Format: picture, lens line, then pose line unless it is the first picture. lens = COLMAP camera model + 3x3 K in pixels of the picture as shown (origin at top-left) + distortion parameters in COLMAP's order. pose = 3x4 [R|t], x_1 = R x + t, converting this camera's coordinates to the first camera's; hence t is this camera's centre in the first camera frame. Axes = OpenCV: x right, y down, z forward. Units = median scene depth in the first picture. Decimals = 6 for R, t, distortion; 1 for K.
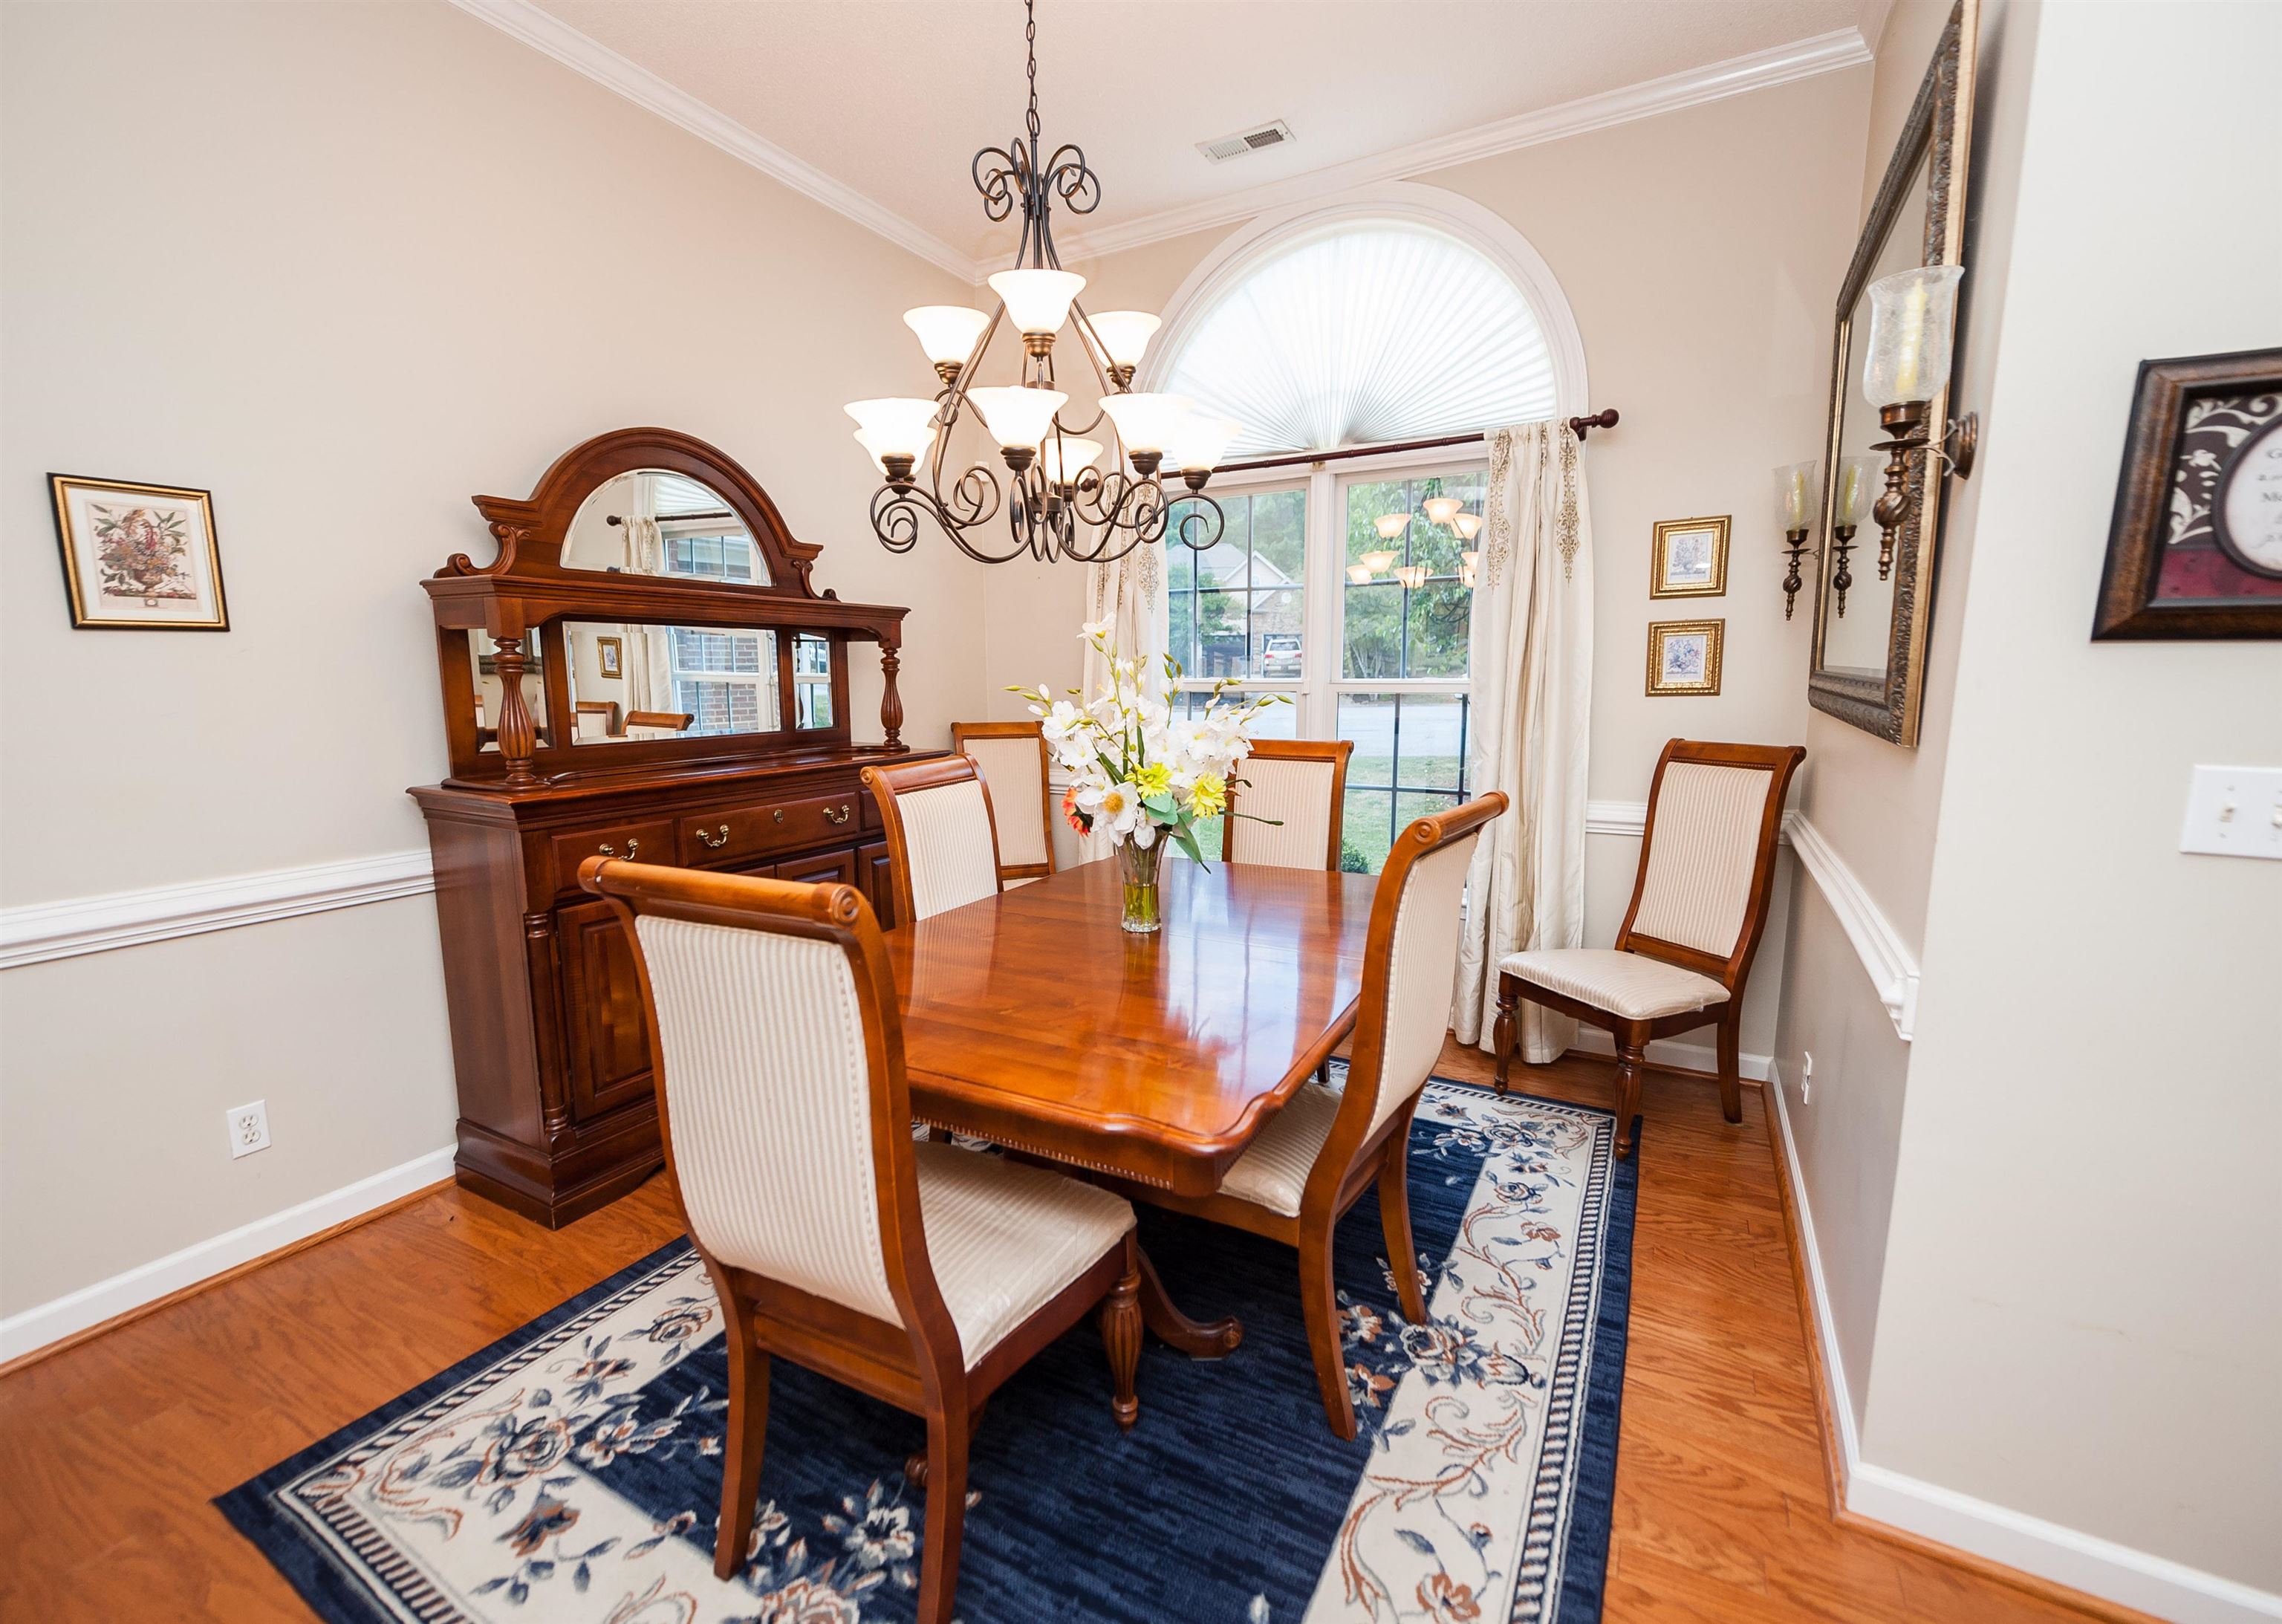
lens RADIAL K [[970.2, 0, 1132.9], [0, 970.2, 818.2], [0, 0, 1]] dist [0.001312, -0.000419]
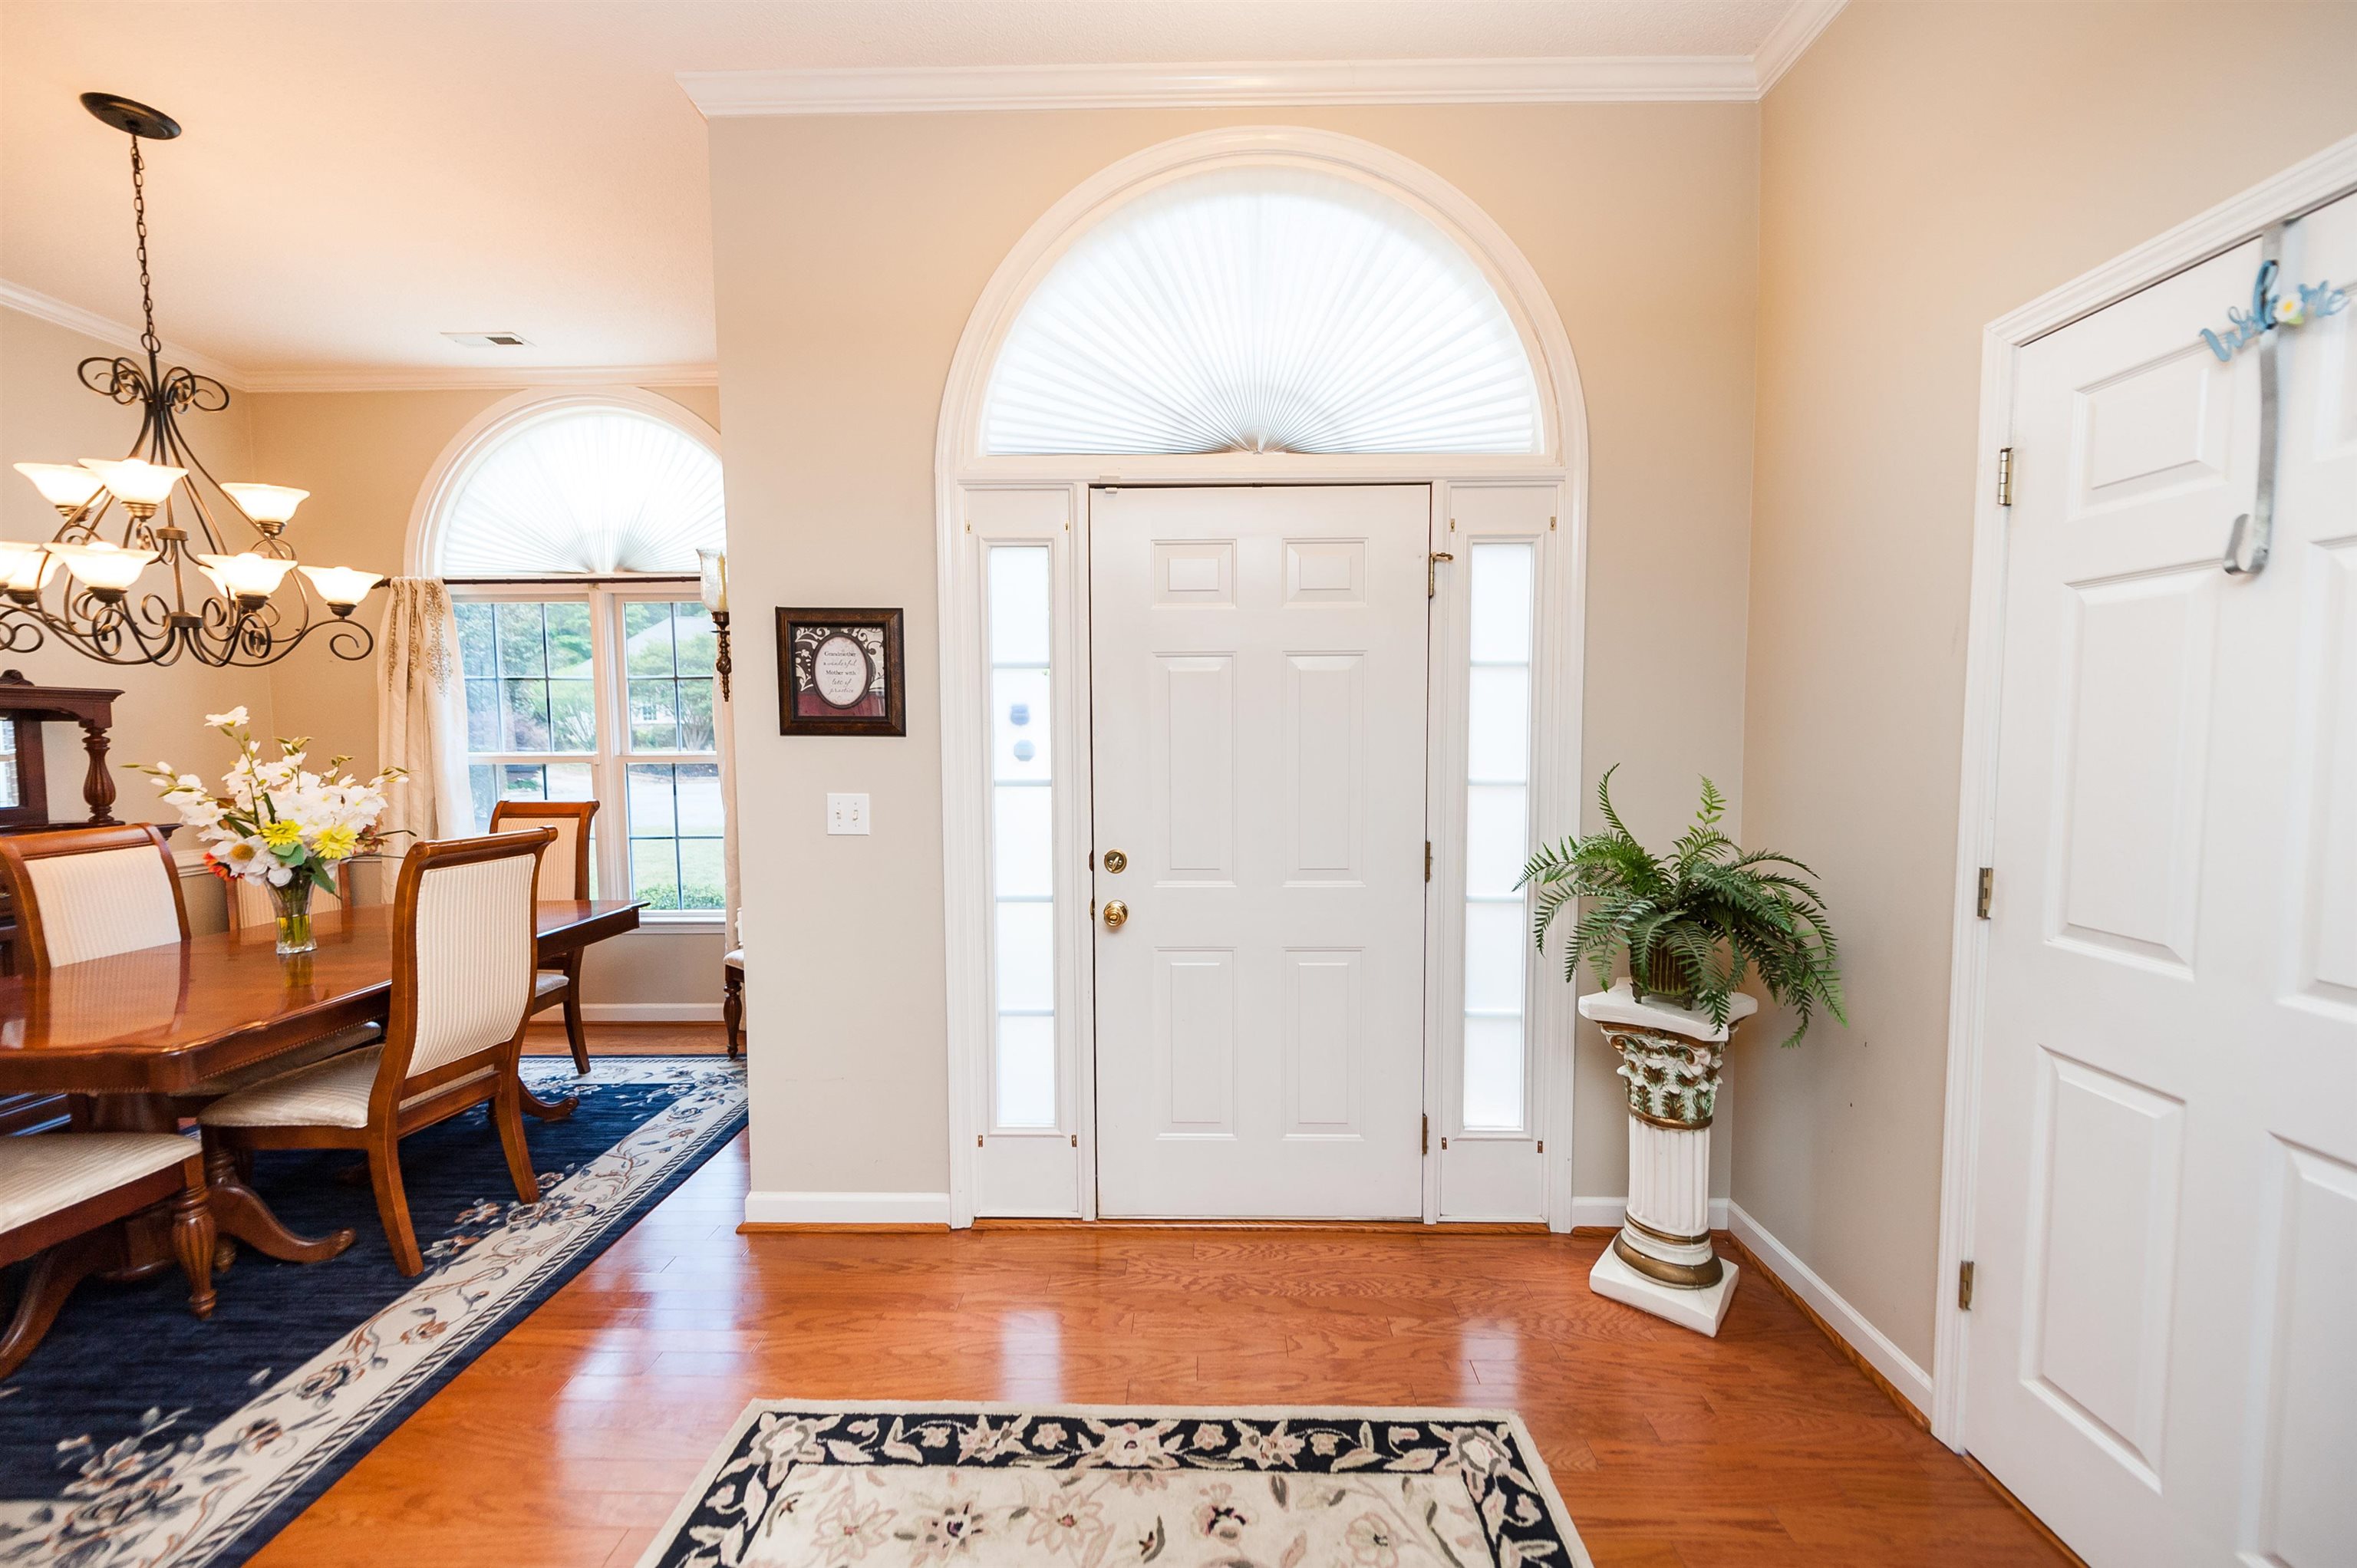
lens RADIAL K [[925.2, 0, 1189.3], [0, 925.2, 791.2], [0, 0, 1]] dist [0.002005, -0.000920]
pose [[0.877473, -0.031542, 0.478587, 0.476042], [0.076144, 0.994342, -0.074073, 0.087168], [-0.473543, 0.101438, 0.874910, -0.661886]]
